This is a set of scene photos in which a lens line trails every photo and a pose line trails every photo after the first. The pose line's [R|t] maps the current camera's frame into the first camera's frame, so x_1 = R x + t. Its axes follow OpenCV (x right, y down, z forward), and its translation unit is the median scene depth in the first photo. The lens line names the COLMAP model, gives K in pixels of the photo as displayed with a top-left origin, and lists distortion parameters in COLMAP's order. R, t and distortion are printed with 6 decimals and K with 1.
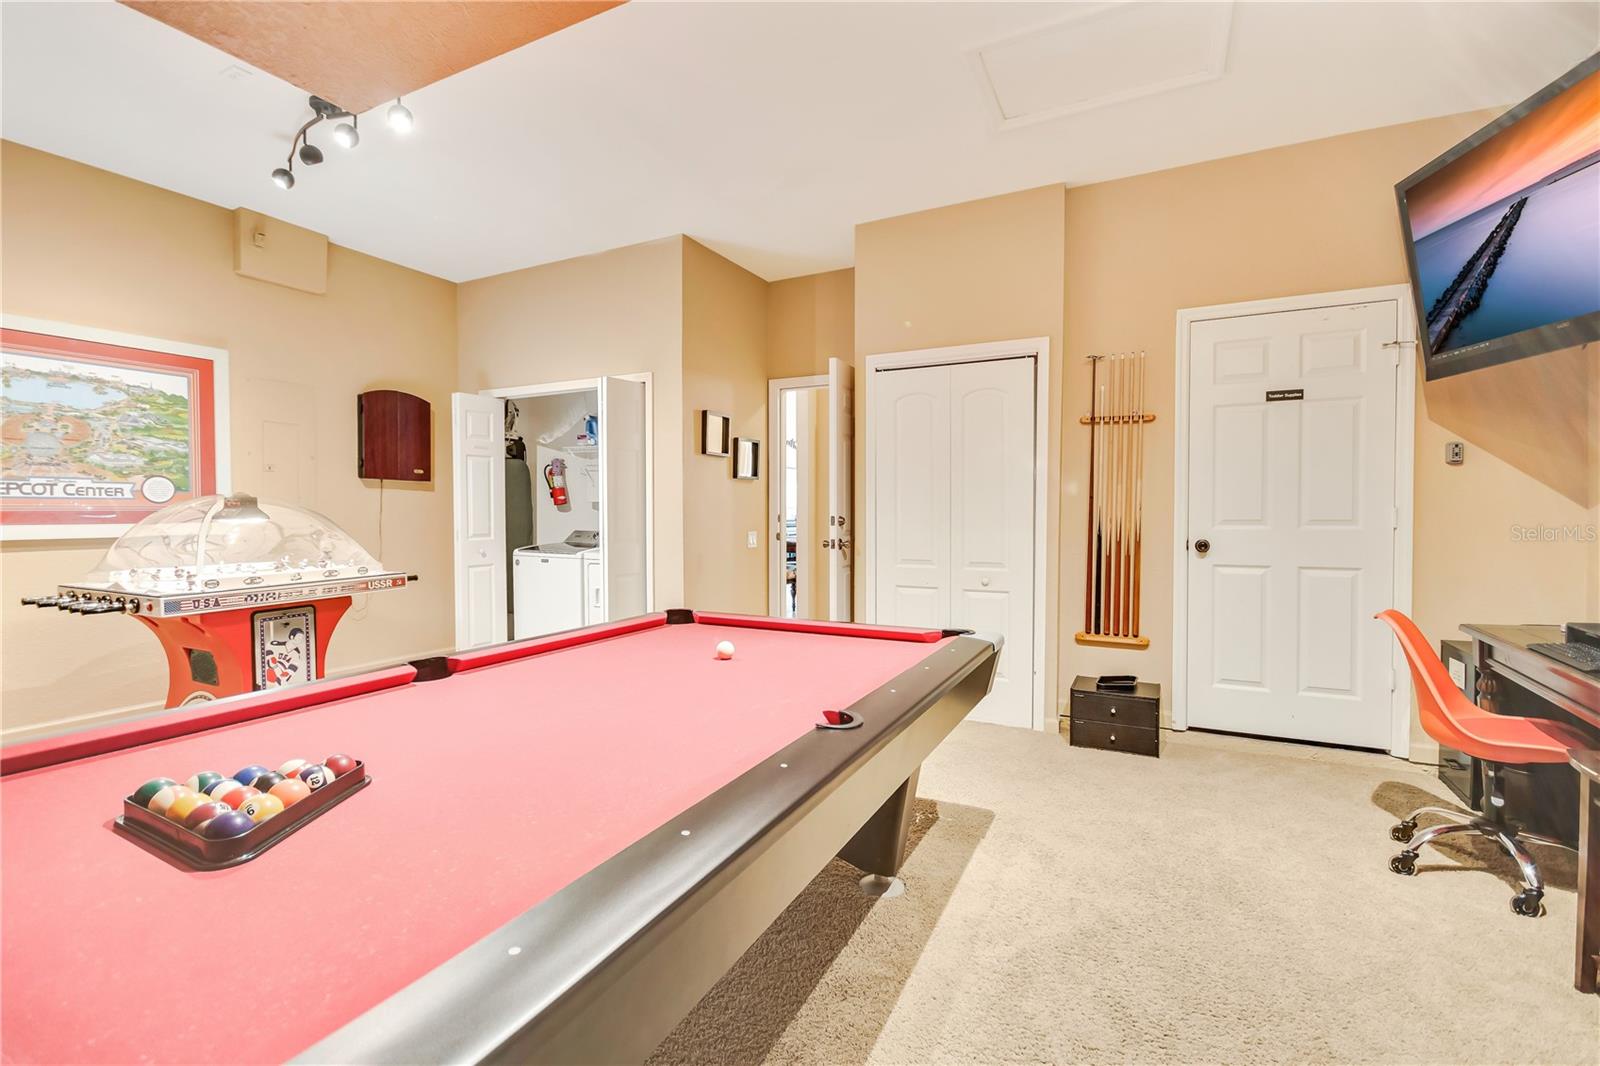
lens RADIAL K [[696.1, 0, 800.2], [0, 696.1, 522.6], [0, 0, 1]] dist [0.028247, -0.009801]
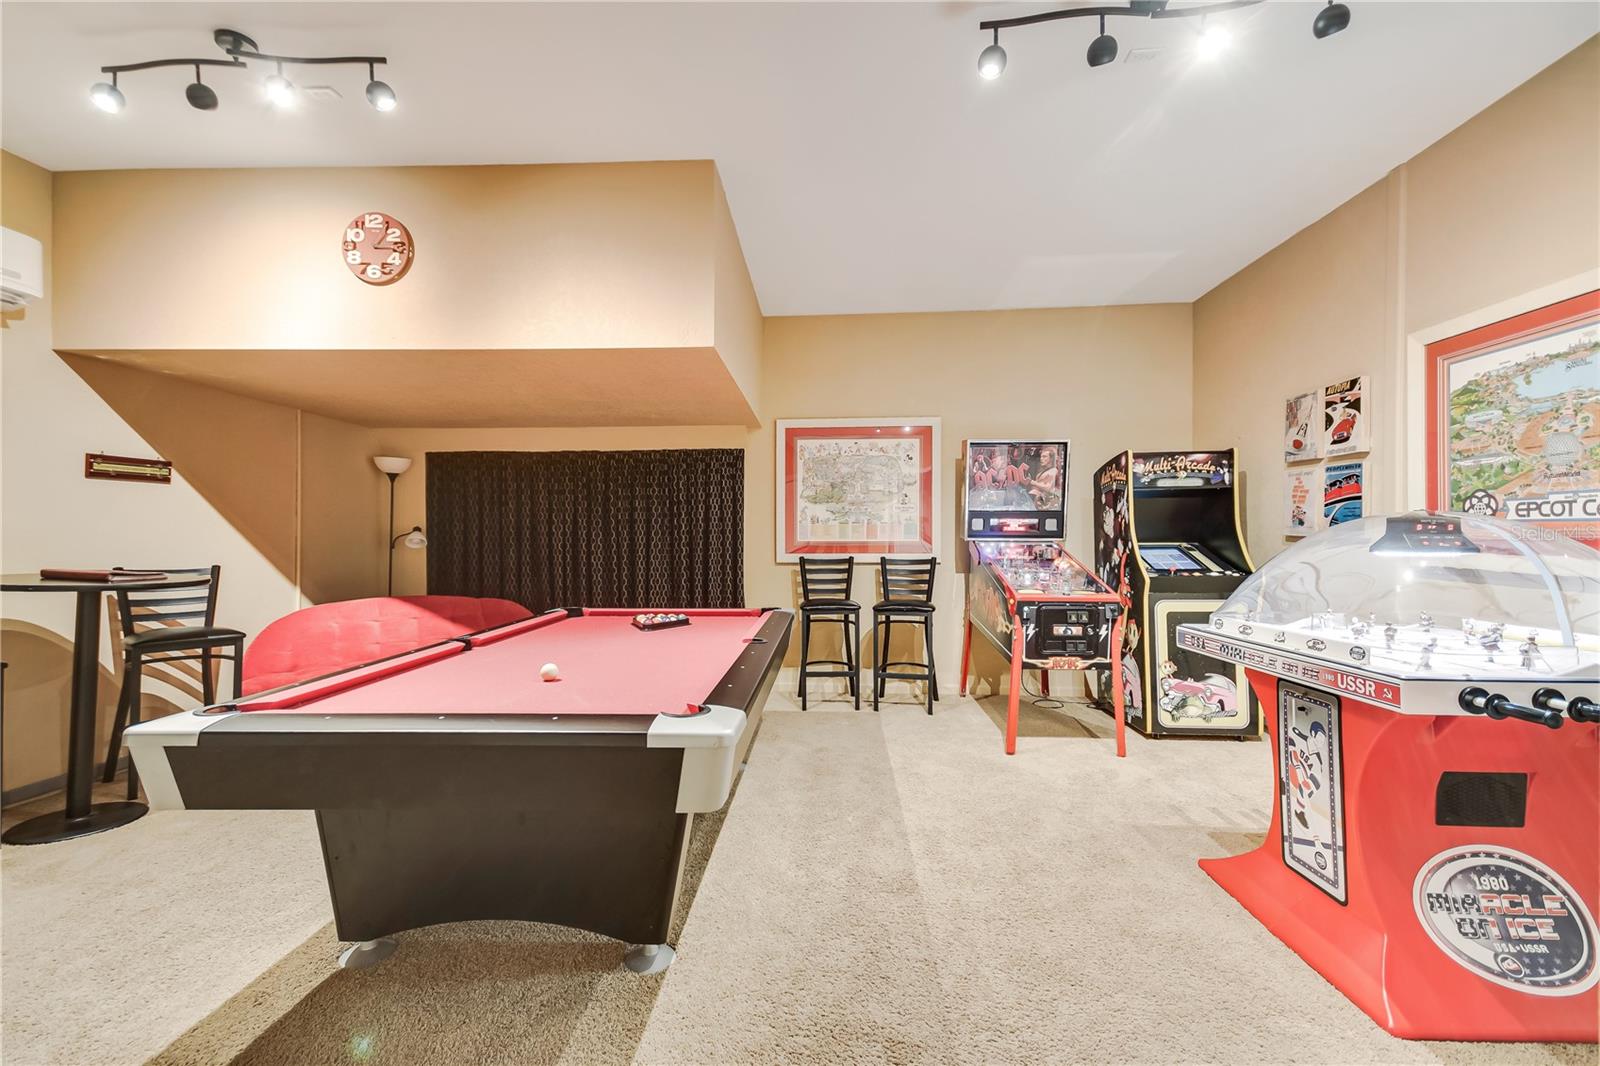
lens RADIAL K [[696.1, 0, 796.9], [0, 696.1, 538.3], [0, 0, 1]] dist [0.028247, -0.009801]
pose [[-0.911068, 0.004114, -0.412235, -0.021945], [-0.006664, 0.999673, 0.024704, -0.029231], [0.412201, 0.025254, -0.910743, 1.377774]]
